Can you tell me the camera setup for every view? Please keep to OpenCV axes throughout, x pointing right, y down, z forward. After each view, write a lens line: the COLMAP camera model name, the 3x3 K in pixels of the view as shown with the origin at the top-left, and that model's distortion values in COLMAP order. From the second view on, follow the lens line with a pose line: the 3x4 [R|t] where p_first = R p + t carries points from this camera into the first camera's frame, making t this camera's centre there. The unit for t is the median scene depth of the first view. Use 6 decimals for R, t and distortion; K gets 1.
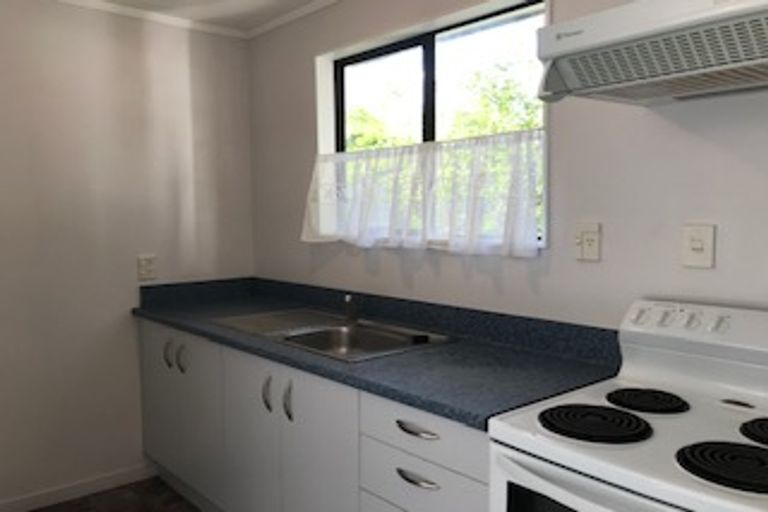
lens RADIAL K [[584.7, 0, 384.0], [0, 584.7, 256.0], [0, 0, 1]] dist [0.047139, -0.083219]
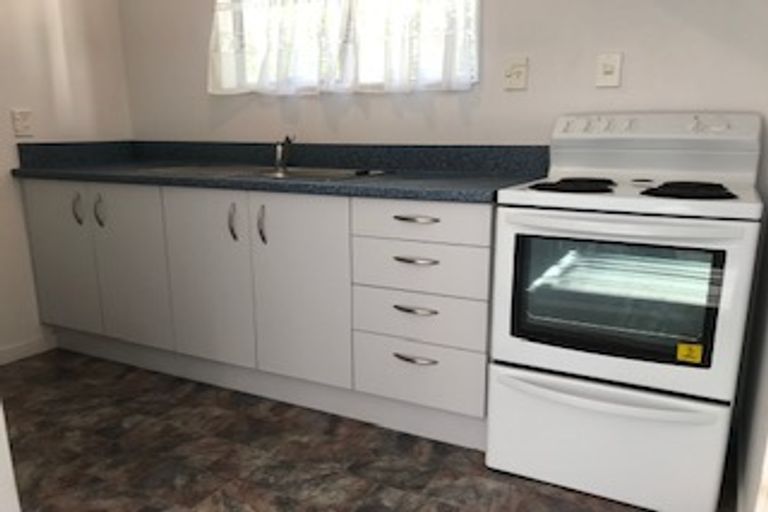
lens RADIAL K [[584.7, 0, 384.0], [0, 584.7, 256.0], [0, 0, 1]] dist [0.047139, -0.083219]
pose [[0.936922, -0.072669, 0.341900, -0.295764], [0.019267, 0.987400, 0.157069, 0.127549], [-0.349007, -0.140574, 0.926517, -0.065010]]
